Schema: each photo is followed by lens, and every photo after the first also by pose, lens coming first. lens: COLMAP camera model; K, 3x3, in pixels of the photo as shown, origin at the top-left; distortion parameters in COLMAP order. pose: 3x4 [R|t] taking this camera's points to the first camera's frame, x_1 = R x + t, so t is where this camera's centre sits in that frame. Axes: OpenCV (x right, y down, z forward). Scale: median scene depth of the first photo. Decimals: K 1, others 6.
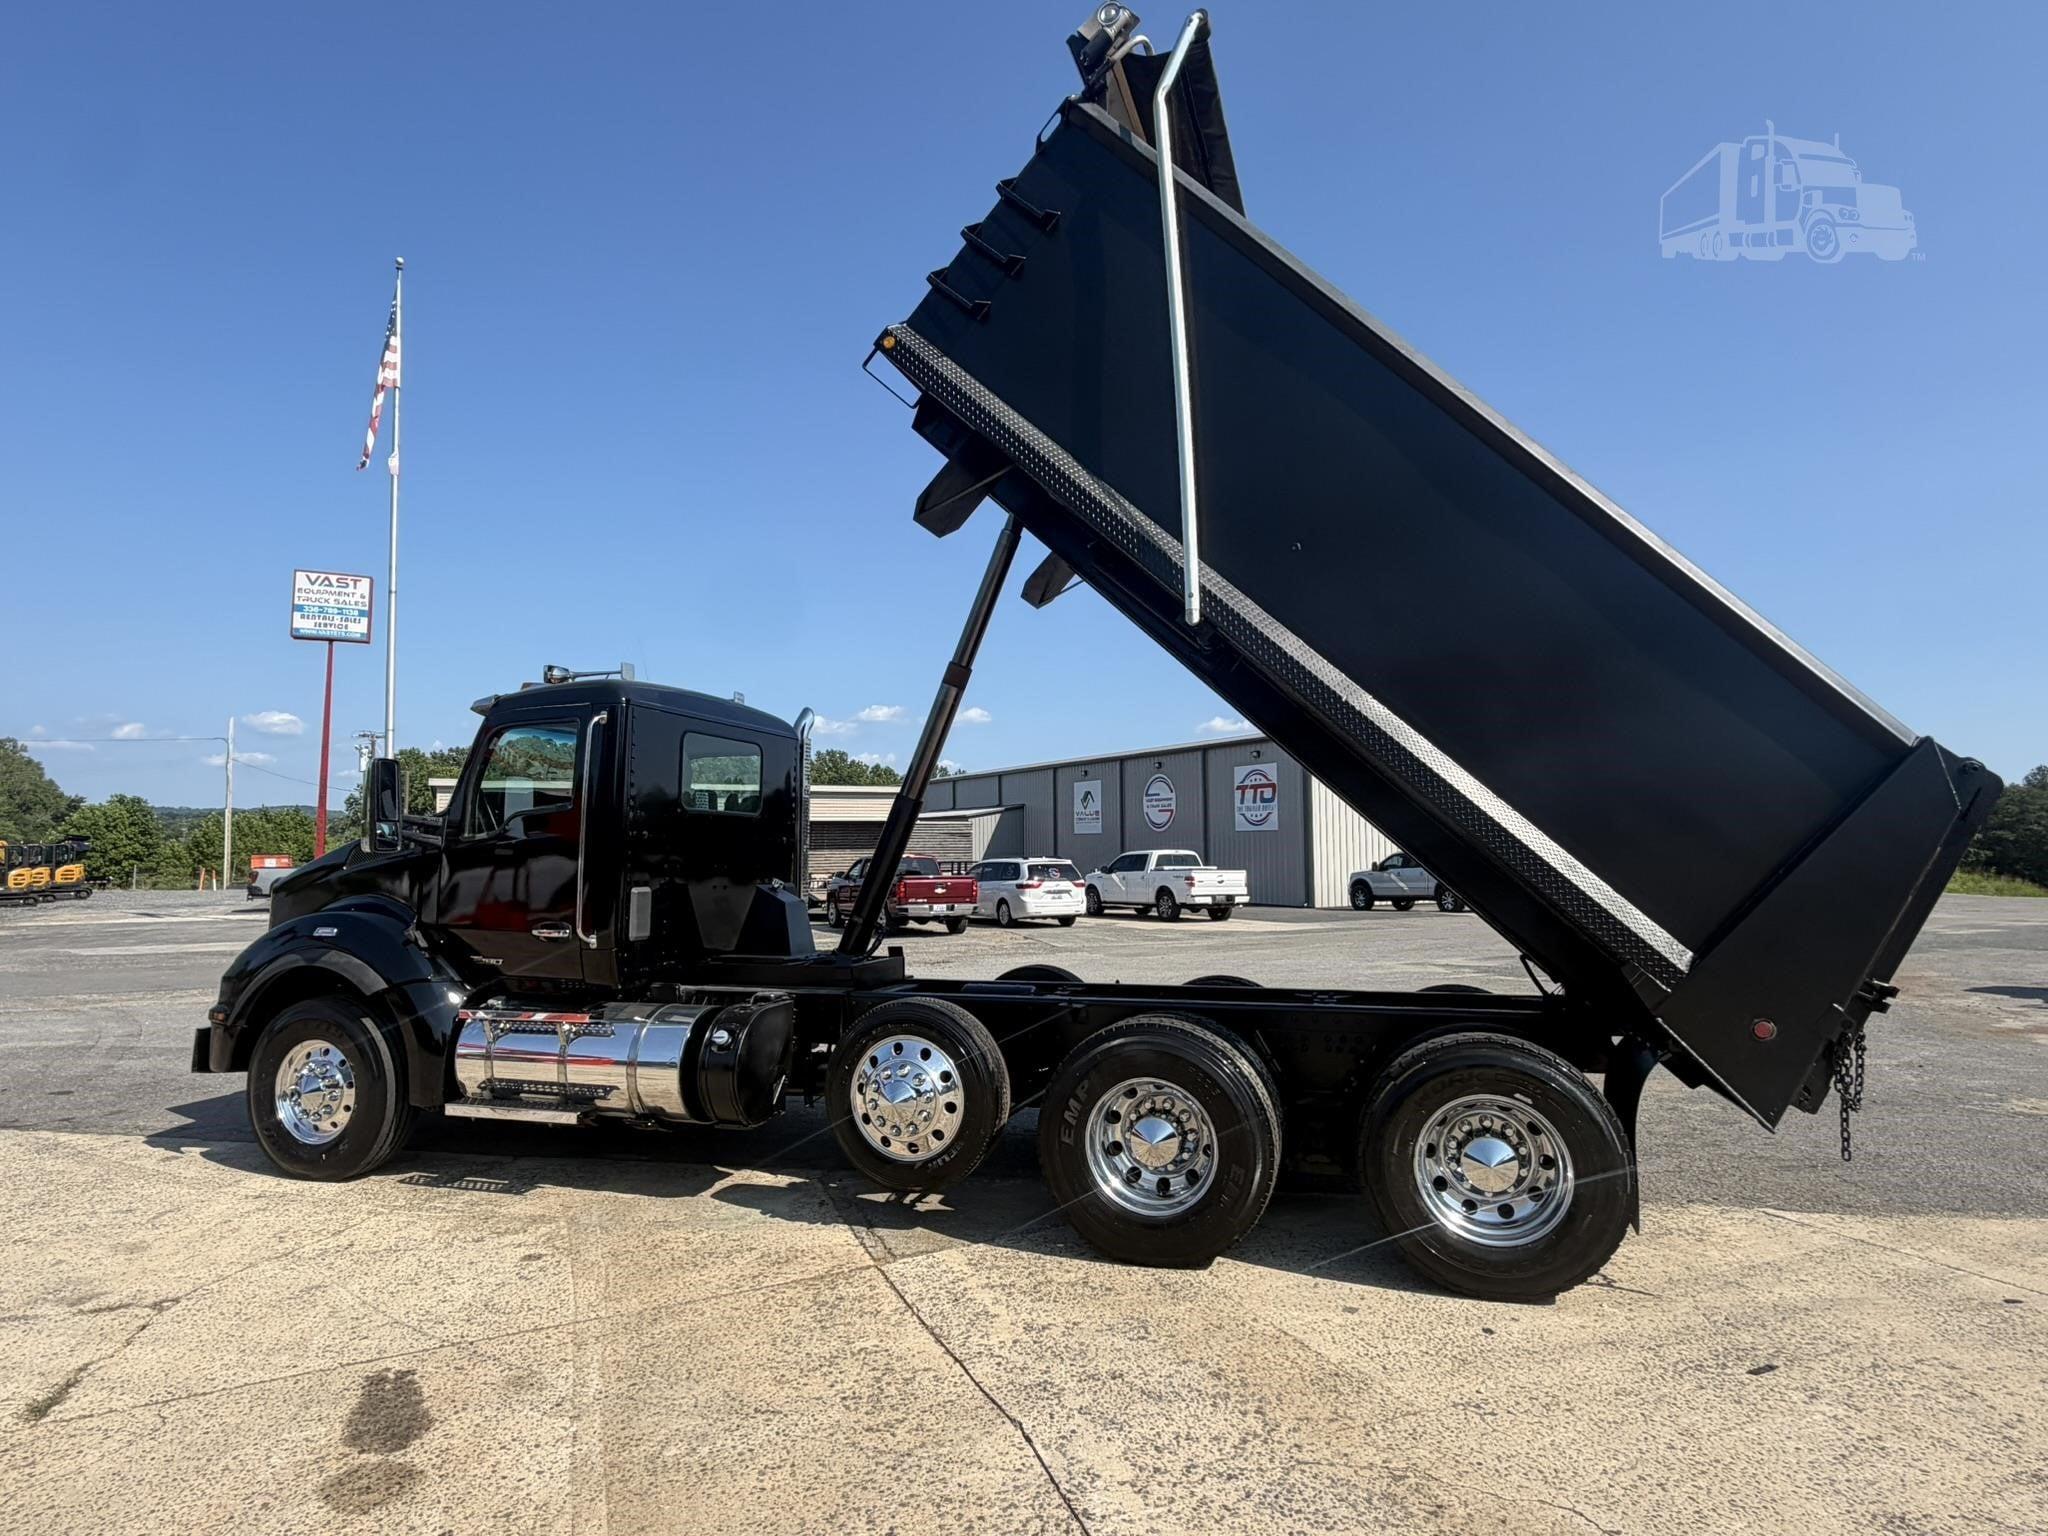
lens RADIAL K [[1104.2, 0, 1010.8], [0, 1104.2, 766.5], [0, 0, 1]] dist [-0.000939, -0.000356]
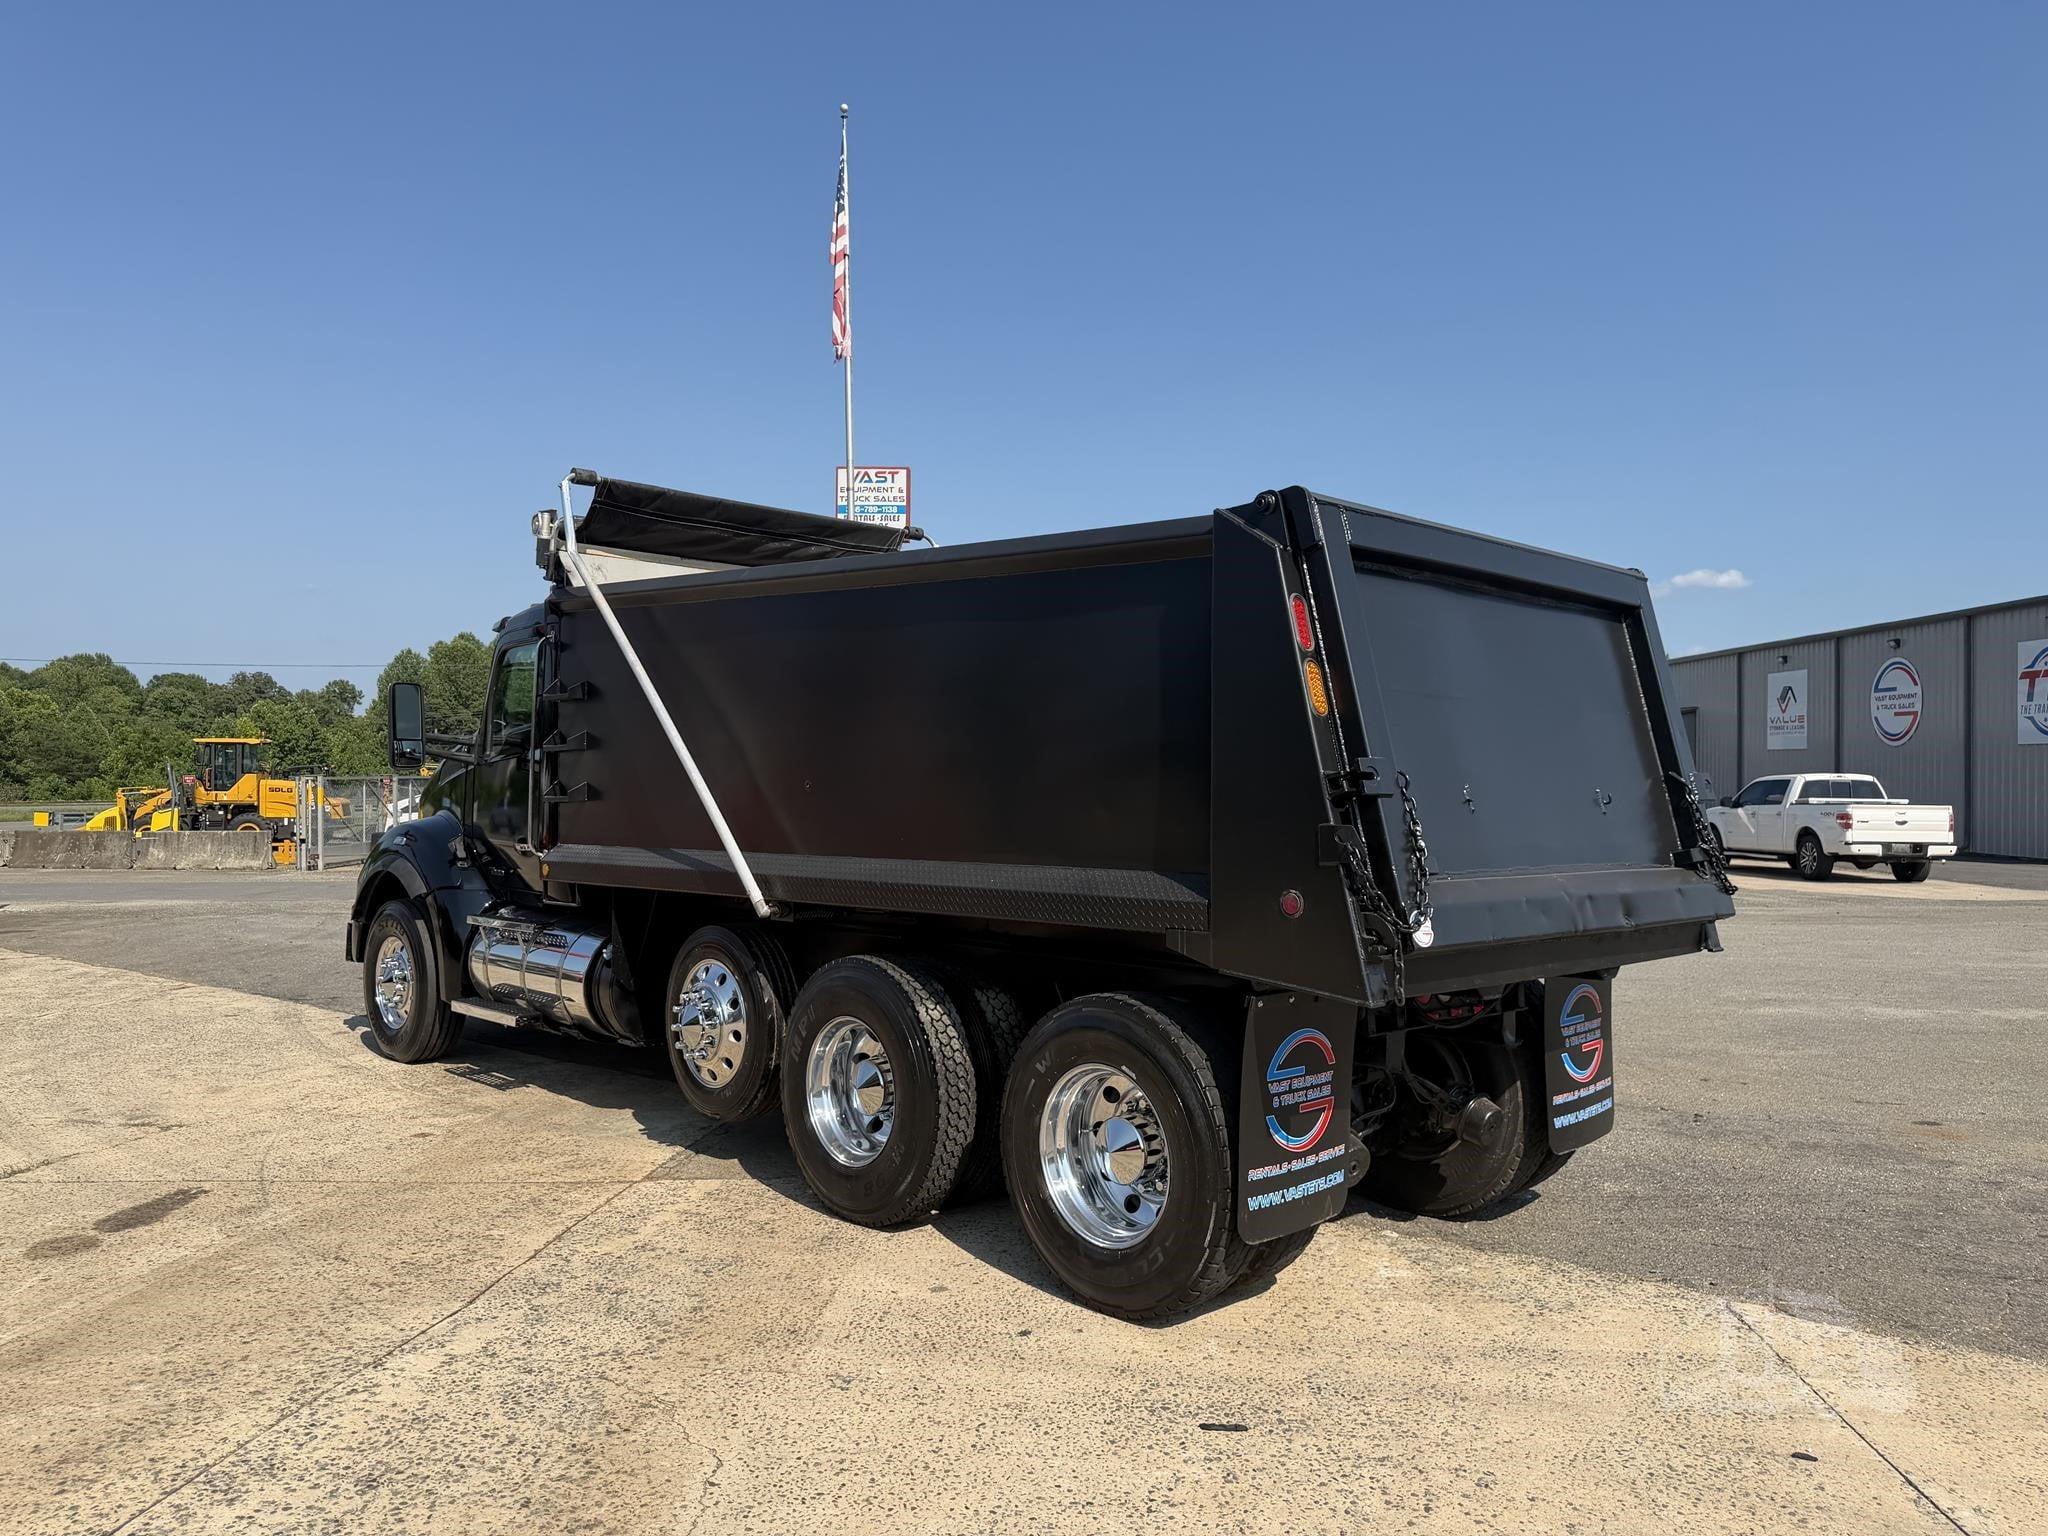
lens RADIAL K [[1434.2, 0, 1019.7], [0, 1434.2, 769.8], [0, 0, 1]] dist [0.006169, -0.006965]
pose [[0.881557, 0.004383, -0.472057, 0.664609], [0.030637, 0.997318, 0.066475, 0.003178], [0.471082, -0.073064, 0.879058, 0.040290]]
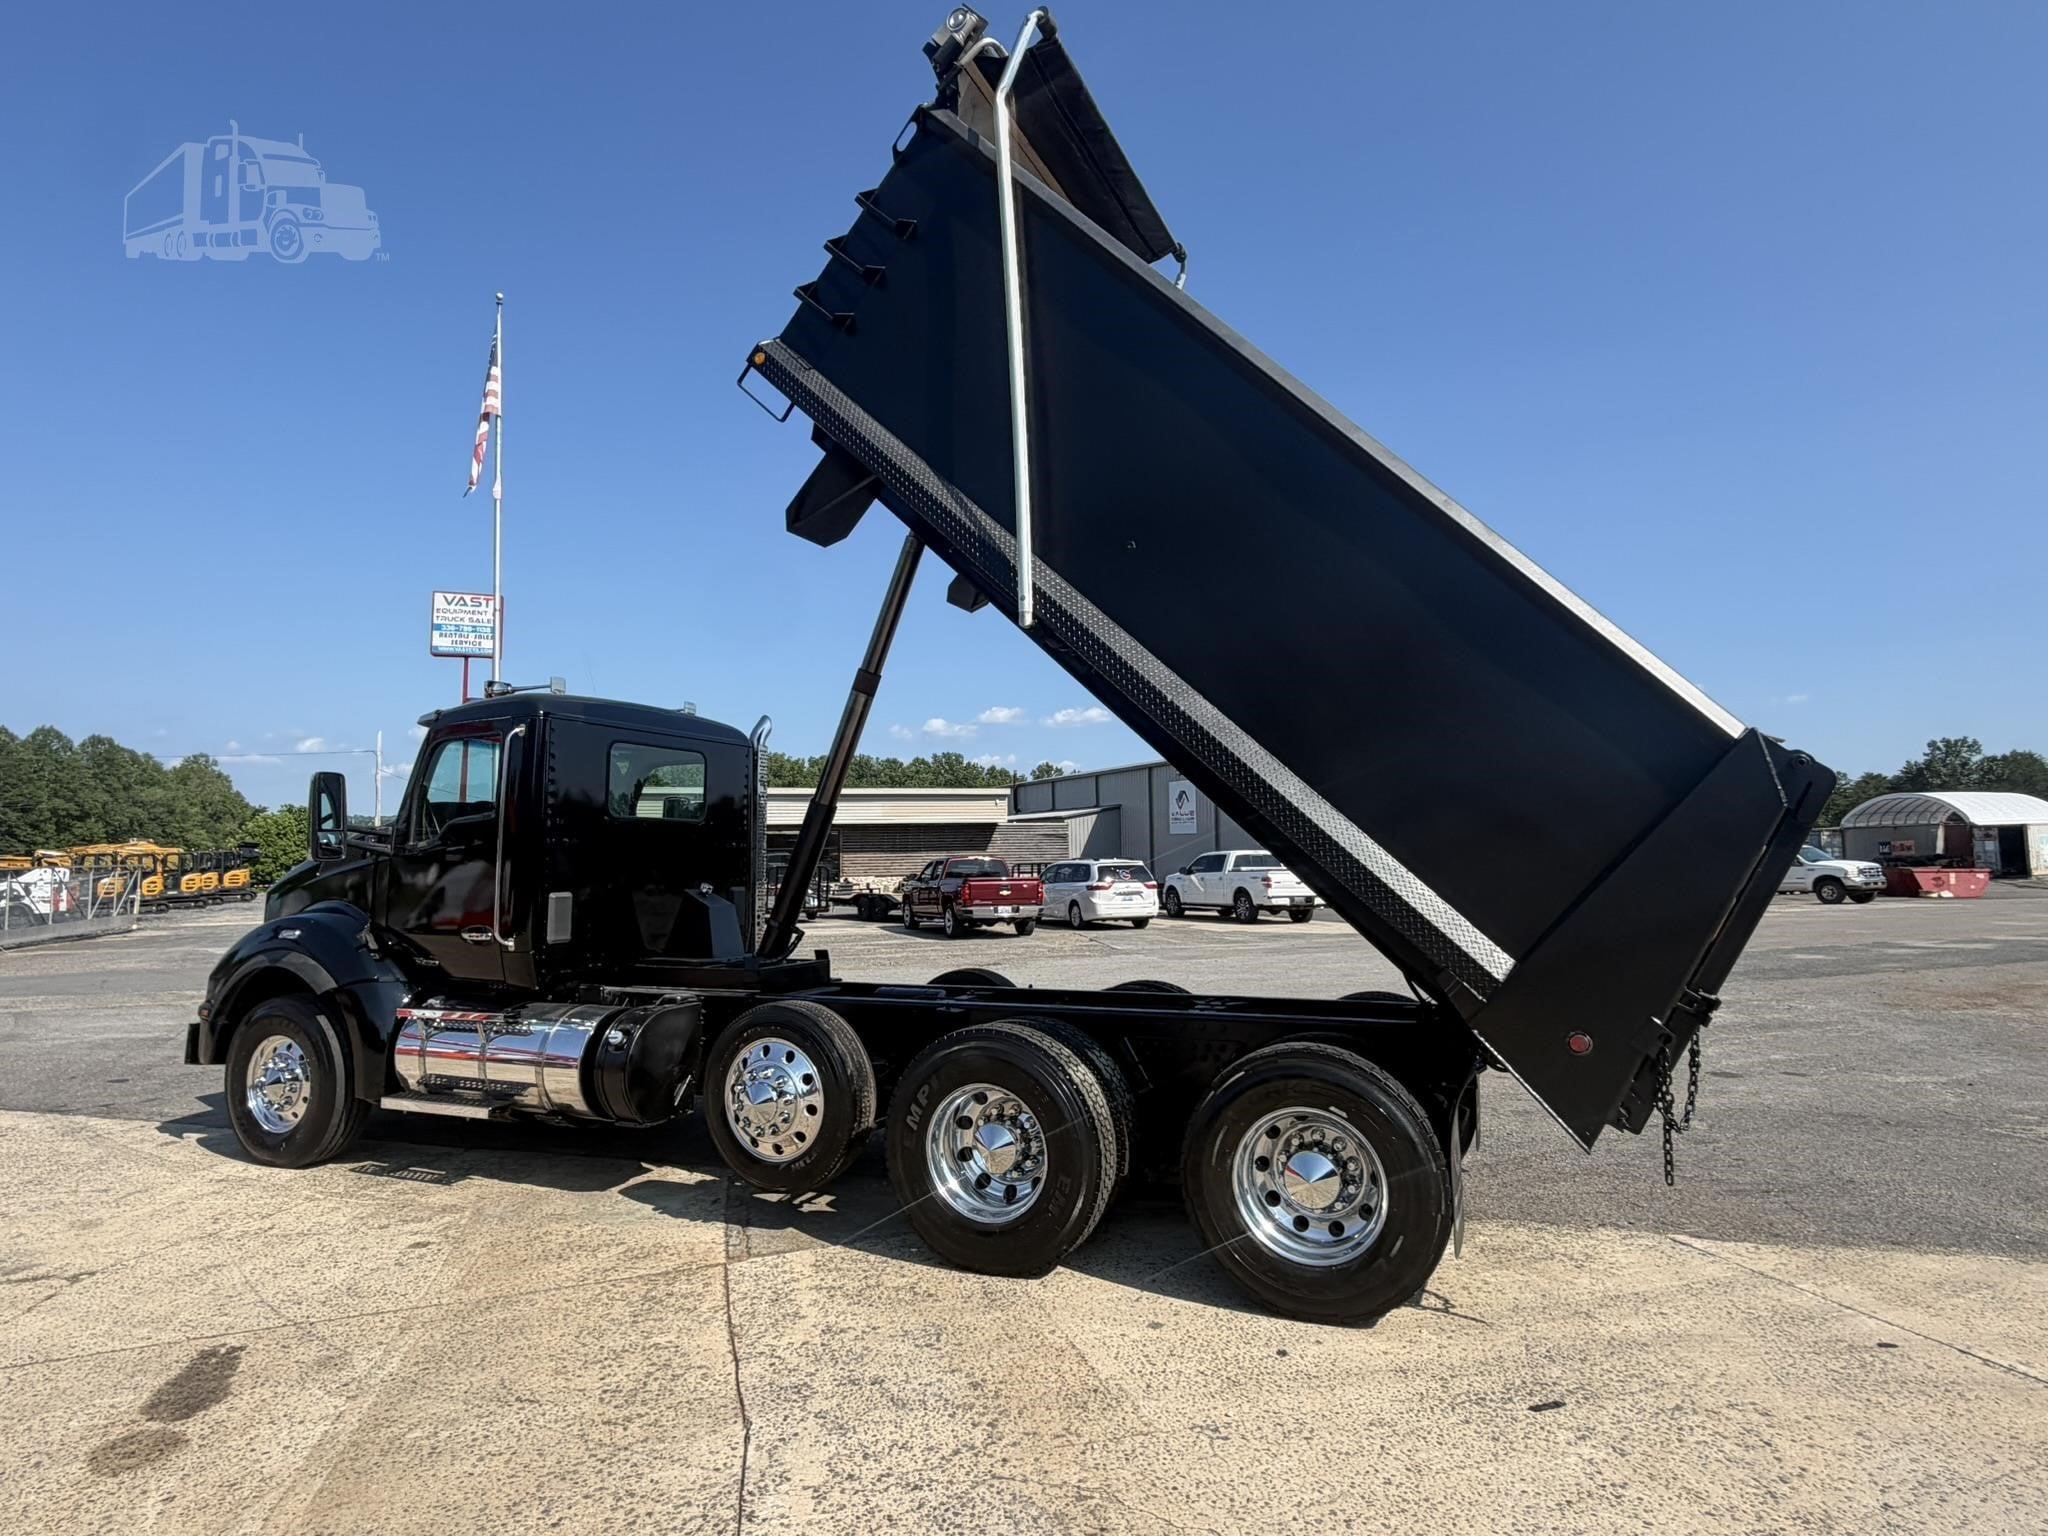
lens RADIAL K [[1104.2, 0, 1010.8], [0, 1104.2, 766.5], [0, 0, 1]] dist [-0.000939, -0.000356]
pose [[0.994157, -0.014135, -0.107013, 0.214740], [0.014076, 0.999900, -0.001303, -0.002923], [0.107021, -0.000211, 0.994257, 0.009405]]
